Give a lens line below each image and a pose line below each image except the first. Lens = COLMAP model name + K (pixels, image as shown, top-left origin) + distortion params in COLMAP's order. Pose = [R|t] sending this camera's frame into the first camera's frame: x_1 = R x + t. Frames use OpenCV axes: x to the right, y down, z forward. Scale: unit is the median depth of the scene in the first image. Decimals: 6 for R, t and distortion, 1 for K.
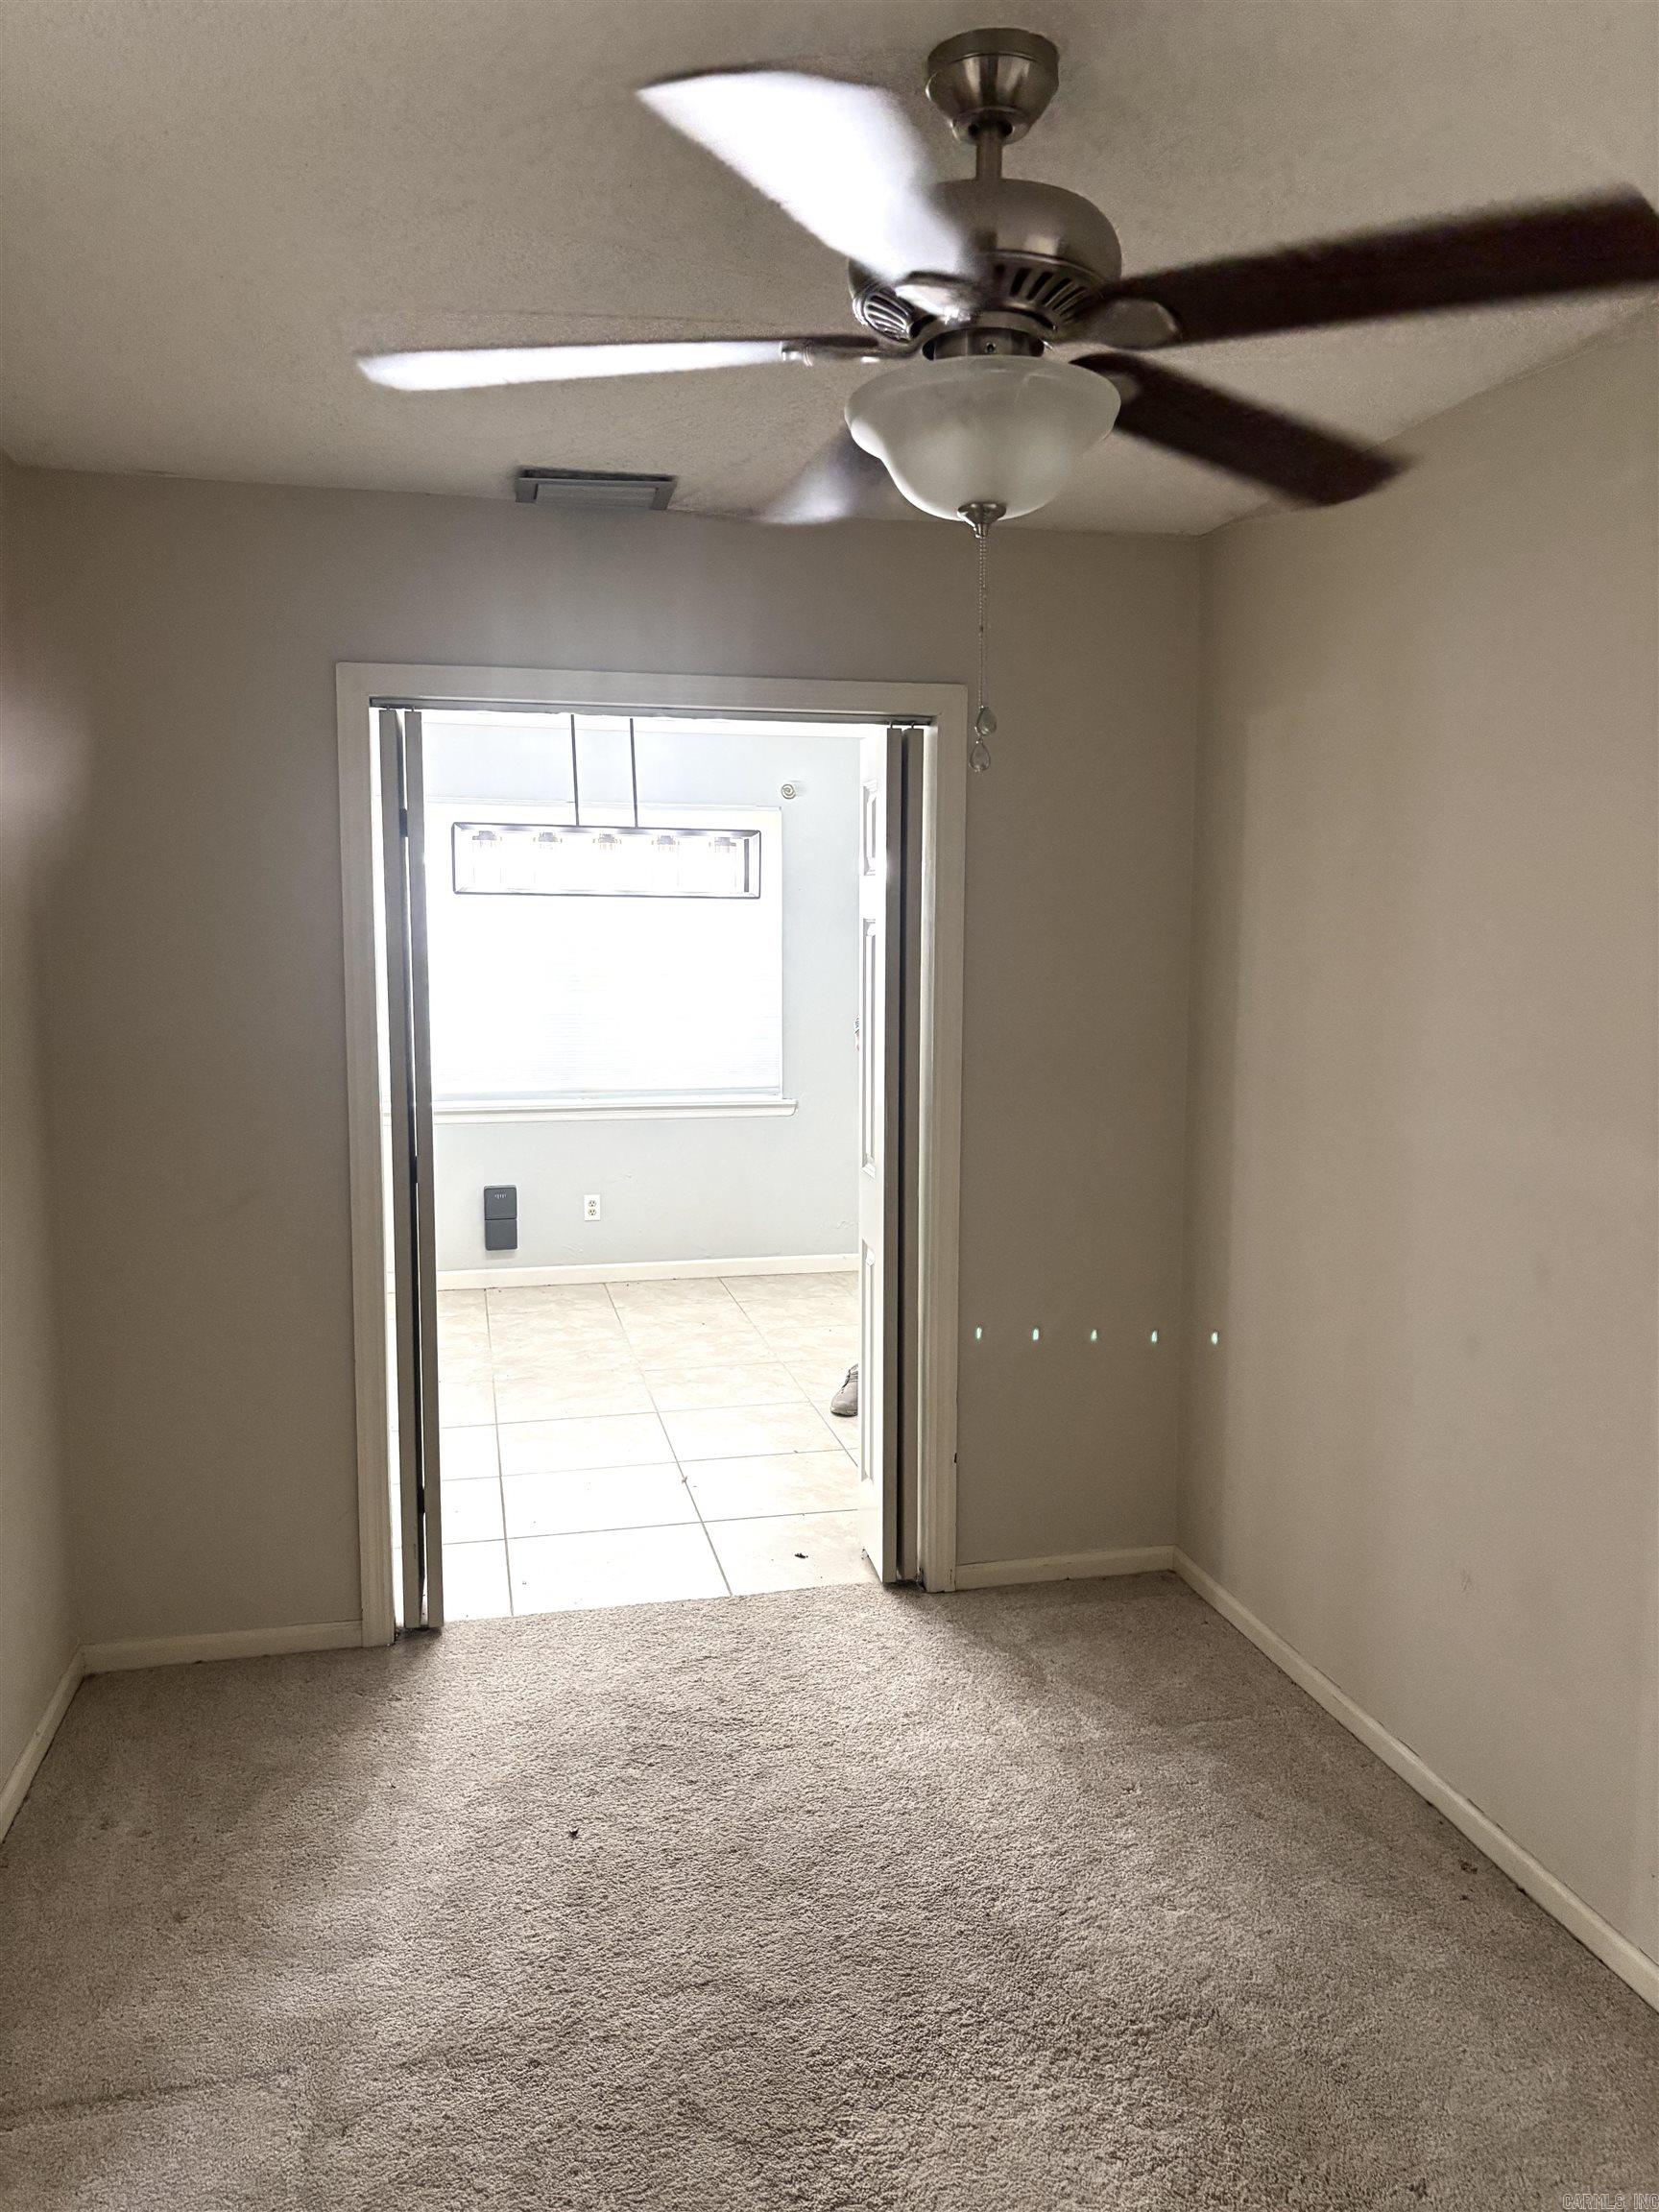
lens RADIAL K [[1654.6, 0, 834.8], [0, 1654.6, 1100.6], [0, 0, 1]] dist [0.025440, -0.004475]
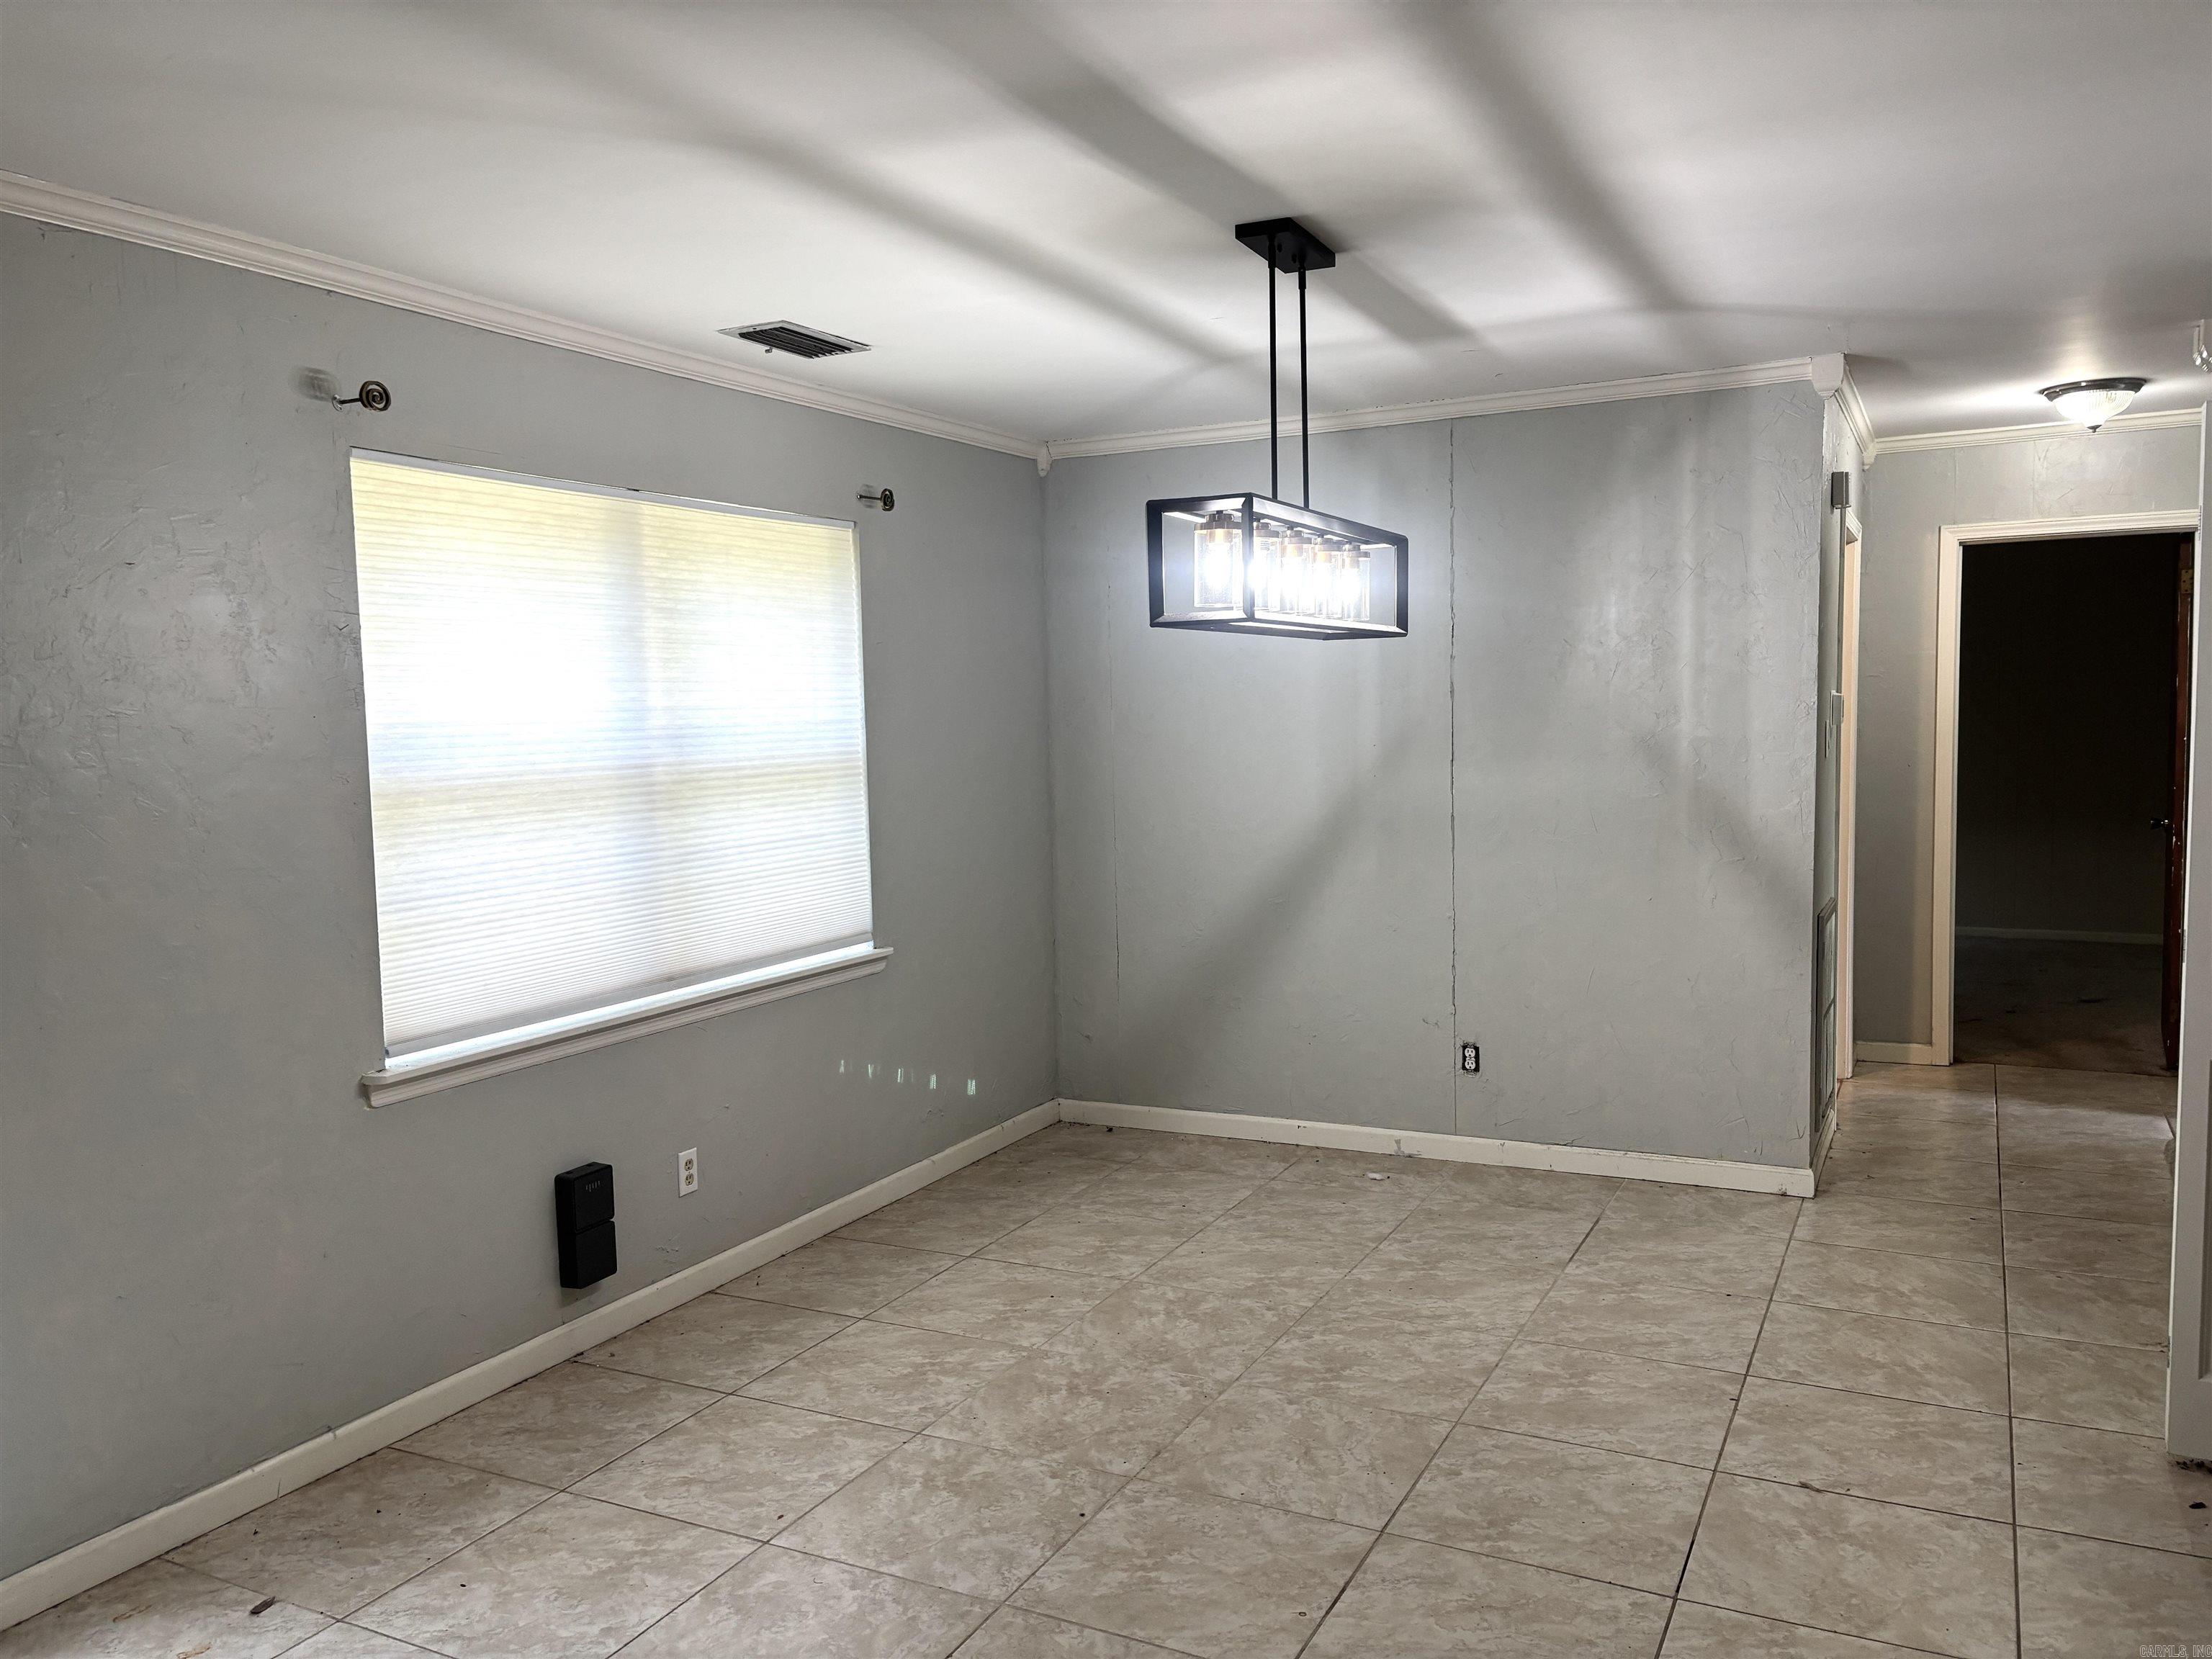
lens RADIAL K [[1654.6, 0, 1111.1], [0, 1654.6, 836.8], [0, 0, 1]] dist [0.025440, -0.004475]
pose [[0.635960, -0.079372, 0.767629, -0.498968], [0.104370, 0.994404, 0.016352, -0.048904], [-0.764632, 0.069718, 0.640686, 0.493555]]
